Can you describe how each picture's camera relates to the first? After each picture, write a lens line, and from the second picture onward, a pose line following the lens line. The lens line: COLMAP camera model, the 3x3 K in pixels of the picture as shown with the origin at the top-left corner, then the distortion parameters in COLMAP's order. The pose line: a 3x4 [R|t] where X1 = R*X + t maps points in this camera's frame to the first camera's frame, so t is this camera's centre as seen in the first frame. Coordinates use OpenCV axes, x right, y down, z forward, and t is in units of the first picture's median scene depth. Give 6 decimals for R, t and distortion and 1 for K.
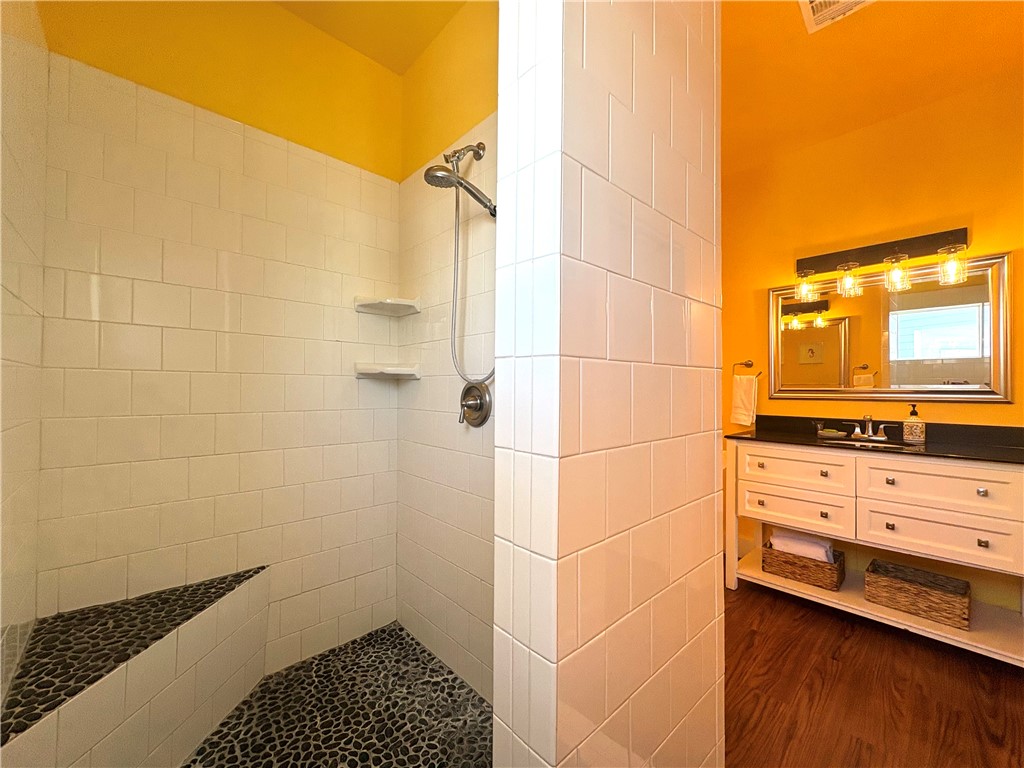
lens RADIAL K [[407.4, 0, 513.3], [0, 407.4, 384.1], [0, 0, 1]] dist [-0.003722, -0.000310]
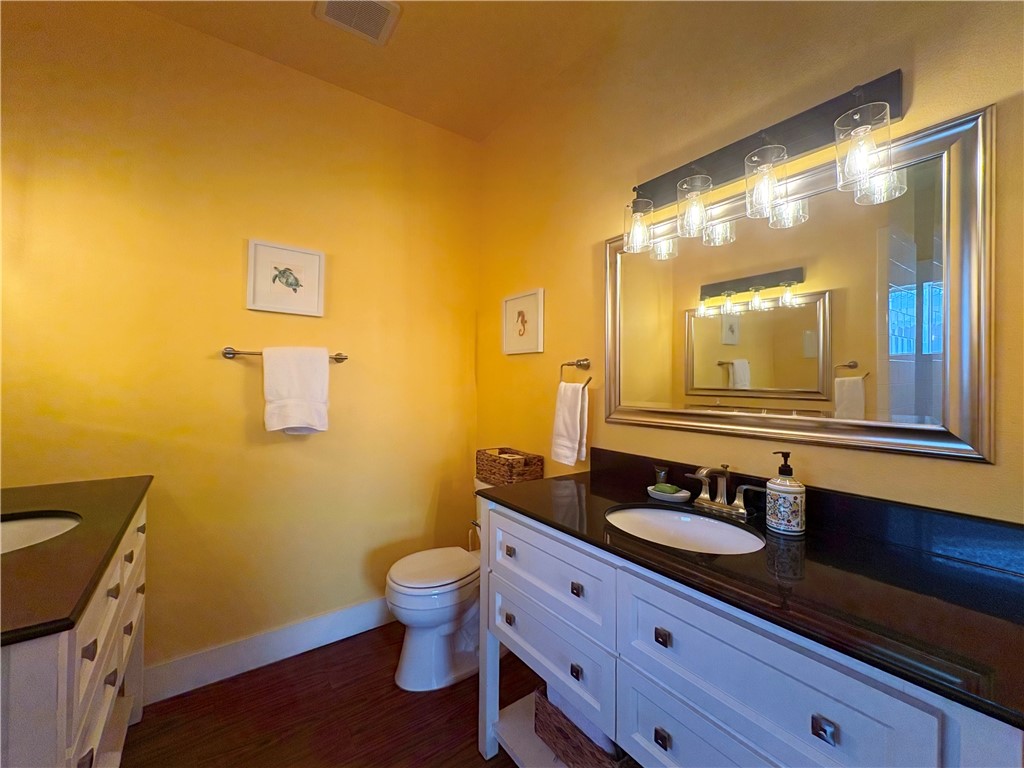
lens RADIAL K [[420.6, 0, 510.7], [0, 420.6, 375.4], [0, 0, 1]] dist [-0.000371, 0.000124]
pose [[0.992385, 0.000932, -0.123168, 0.562135], [-0.001678, 0.999981, -0.005953, -0.028610], [0.123160, 0.006115, 0.992368, 0.358942]]
